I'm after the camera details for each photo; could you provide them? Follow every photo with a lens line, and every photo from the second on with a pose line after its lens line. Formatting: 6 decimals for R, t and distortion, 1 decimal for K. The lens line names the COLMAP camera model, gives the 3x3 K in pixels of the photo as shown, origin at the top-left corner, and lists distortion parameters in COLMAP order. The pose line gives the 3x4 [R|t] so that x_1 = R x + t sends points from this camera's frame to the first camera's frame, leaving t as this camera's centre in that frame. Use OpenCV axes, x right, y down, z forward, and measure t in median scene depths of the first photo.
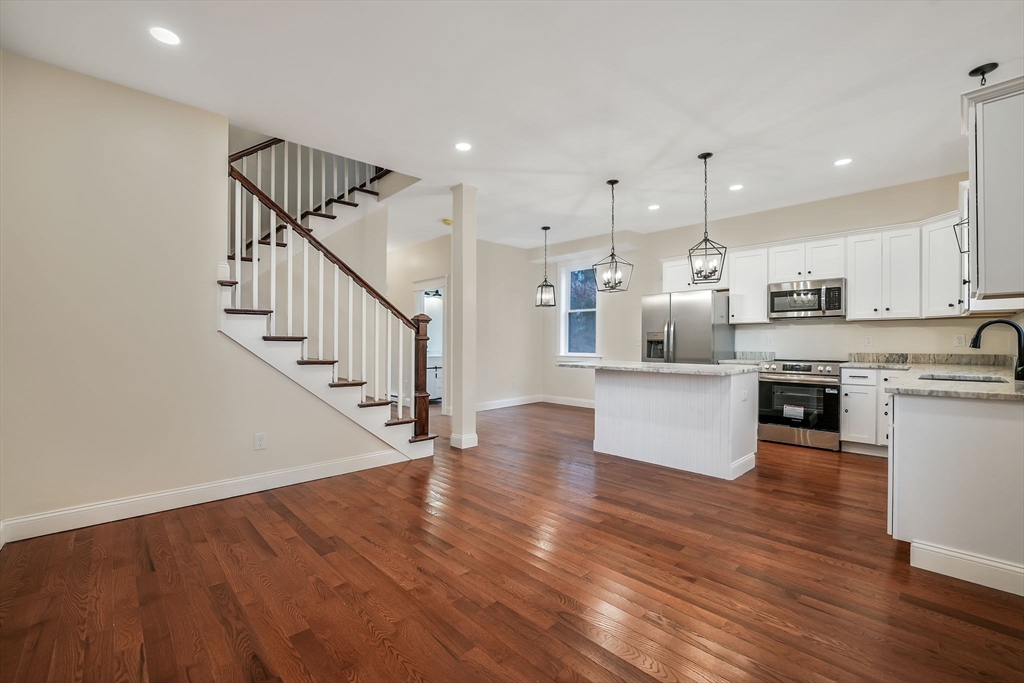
lens RADIAL K [[431.8, 0, 512.0], [0, 431.8, 341.5], [0, 0, 1]] dist [0.000432, 0.000222]
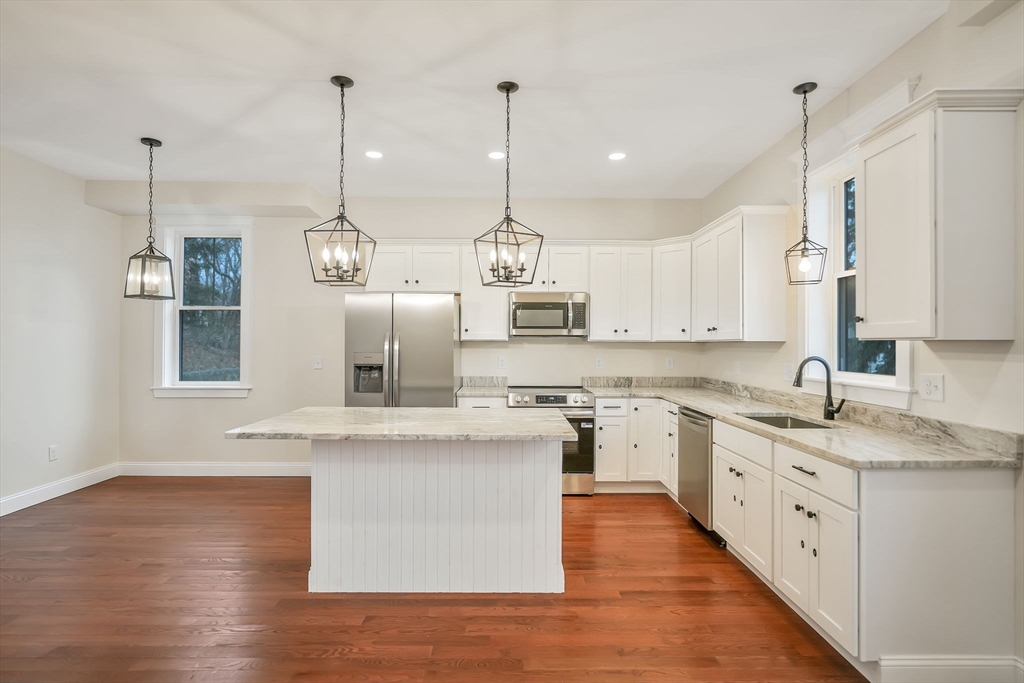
lens RADIAL K [[504.8, 0, 510.7], [0, 504.8, 346.9], [0, 0, 1]] dist [-0.004359, -0.000119]
pose [[0.688702, -0.001499, 0.725043, -0.078681], [-0.004936, 0.999965, 0.006755, -0.043546], [-0.725028, -0.008231, 0.688670, 0.411247]]
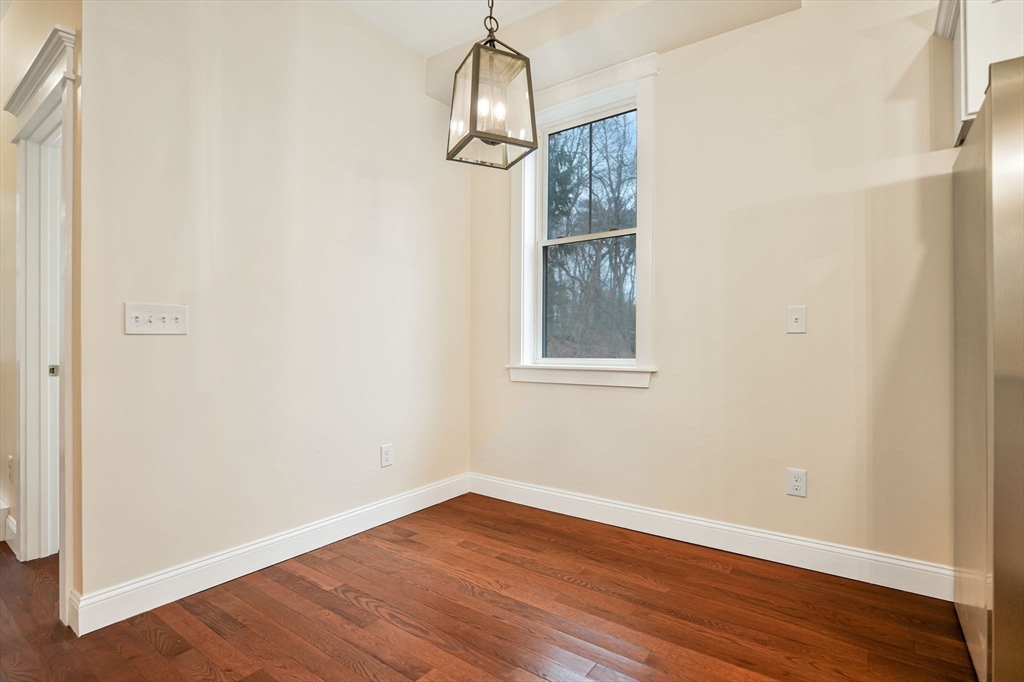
lens RADIAL K [[495.2, 0, 512.0], [0, 495.2, 341.0], [0, 0, 1]] dist [-0.011683, 0.000130]
pose [[0.985057, -0.000549, 0.172230, 0.060576], [0.001239, 0.999992, -0.003895, 0.022621], [-0.172226, 0.004050, 0.985049, 1.025794]]
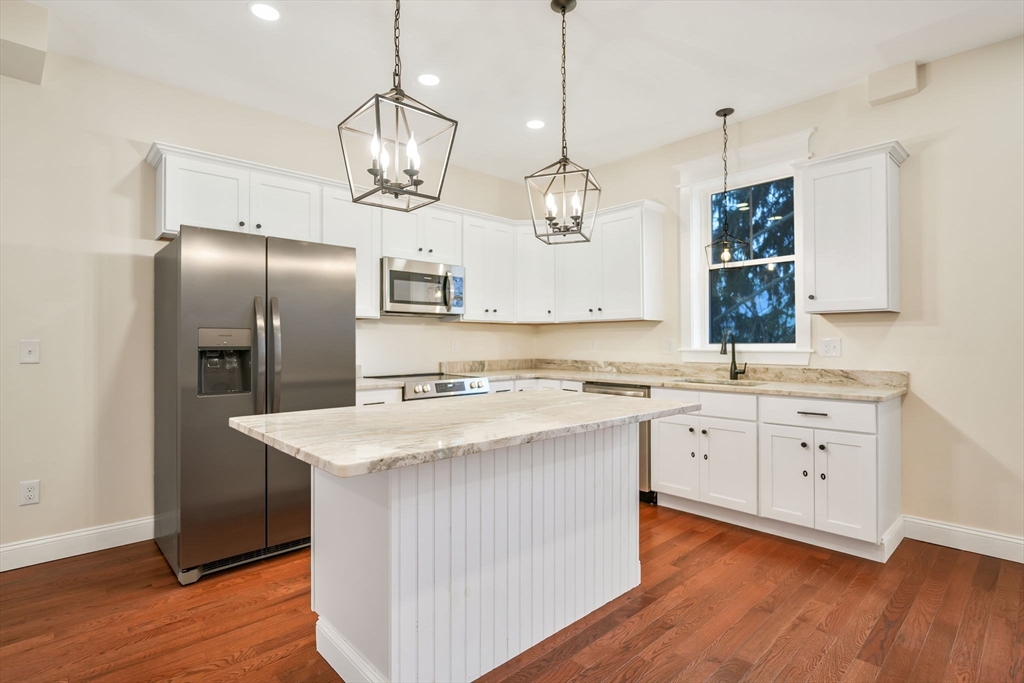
lens RADIAL K [[509.6, 0, 515.8], [0, 509.6, 339.8], [0, 0, 1]] dist [-0.002680, -0.000528]
pose [[0.004477, 0.005678, 0.999974, -0.153600], [0.001735, 0.999982, -0.005686, -0.009368], [-0.999988, 0.001760, 0.004467, 0.900880]]
